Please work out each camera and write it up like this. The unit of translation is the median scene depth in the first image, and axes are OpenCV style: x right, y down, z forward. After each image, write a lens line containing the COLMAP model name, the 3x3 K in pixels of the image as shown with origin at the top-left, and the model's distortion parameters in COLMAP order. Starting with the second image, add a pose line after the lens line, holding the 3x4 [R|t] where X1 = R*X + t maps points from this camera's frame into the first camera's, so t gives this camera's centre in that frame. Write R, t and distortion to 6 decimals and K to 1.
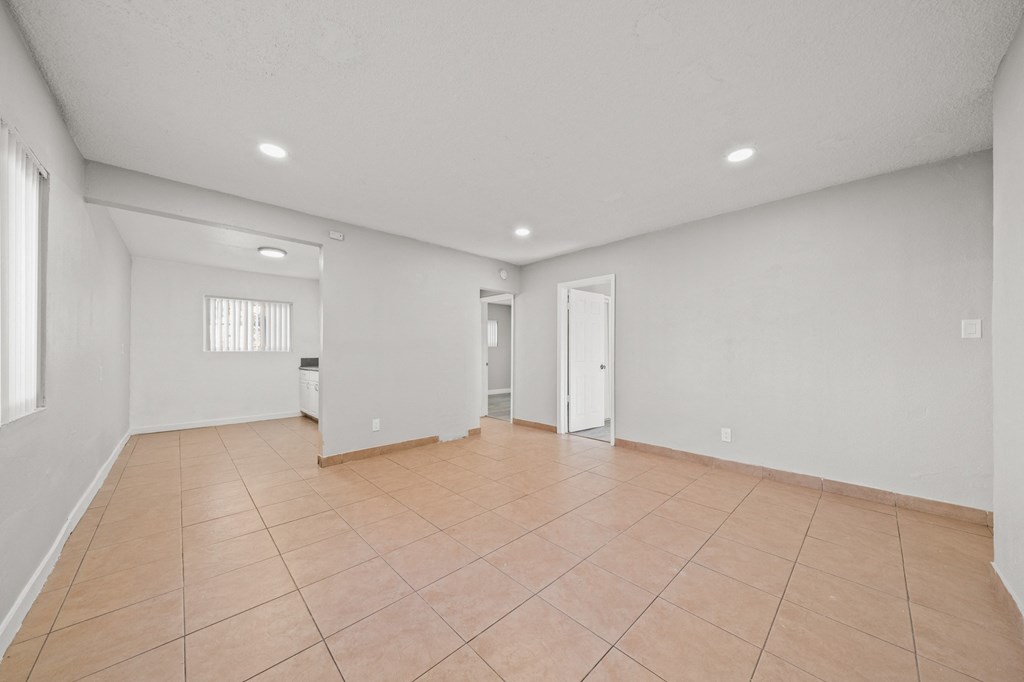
lens RADIAL K [[352.2, 0, 515.8], [0, 352.2, 348.8], [0, 0, 1]] dist [0.001997, -0.000166]
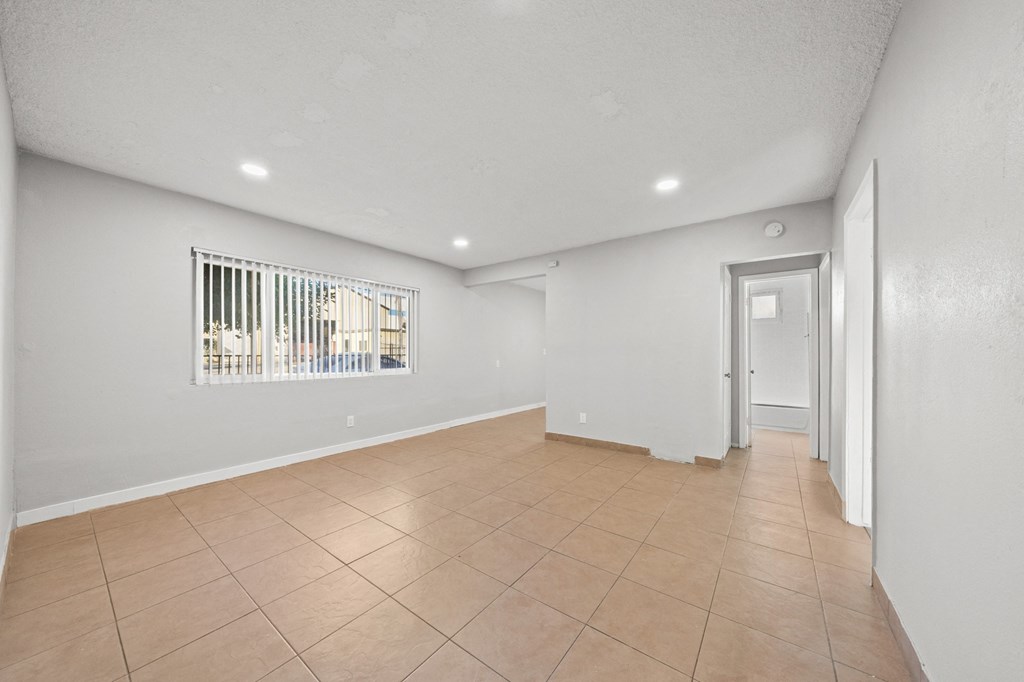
lens RADIAL K [[352.2, 0, 497.4], [0, 352.2, 356.6], [0, 0, 1]] dist [0.001997, -0.000166]
pose [[0.132159, 0.011114, -0.991166, 0.741494], [0.006748, 0.999904, 0.012111, 0.002085], [0.991206, -0.008289, 0.132071, 0.619826]]
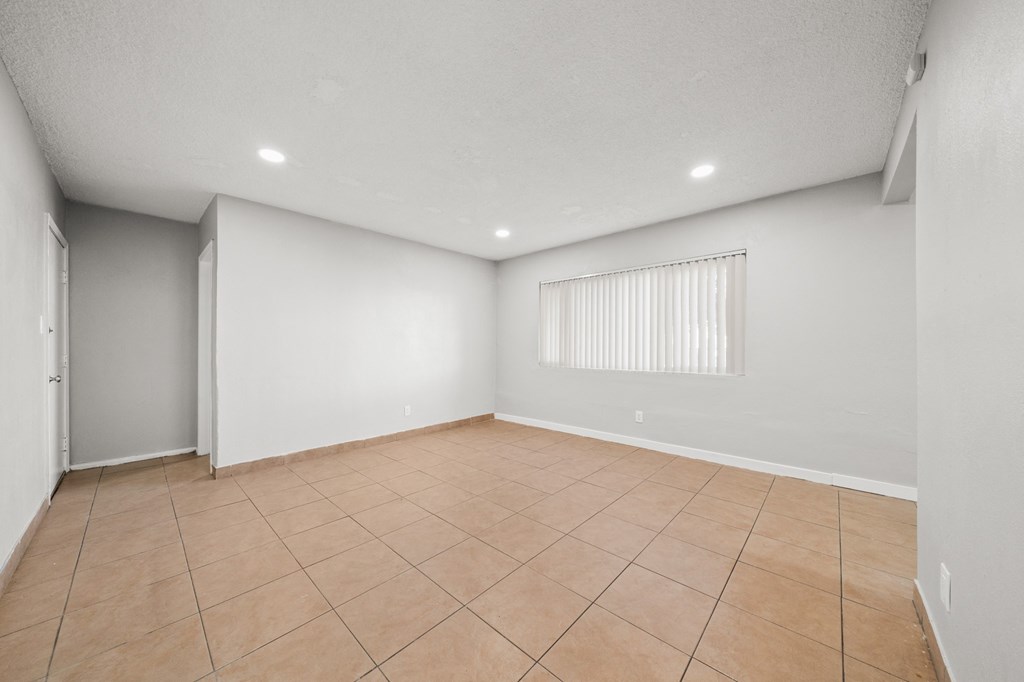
lens RADIAL K [[352.2, 0, 510.7], [0, 352.2, 339.4], [0, 0, 1]] dist [0.001997, -0.000166]
pose [[-0.998806, 0.003989, -0.048689, -0.009779], [0.005352, 0.999597, -0.027896, 0.011860], [0.048558, -0.028123, -0.998424, 1.388673]]
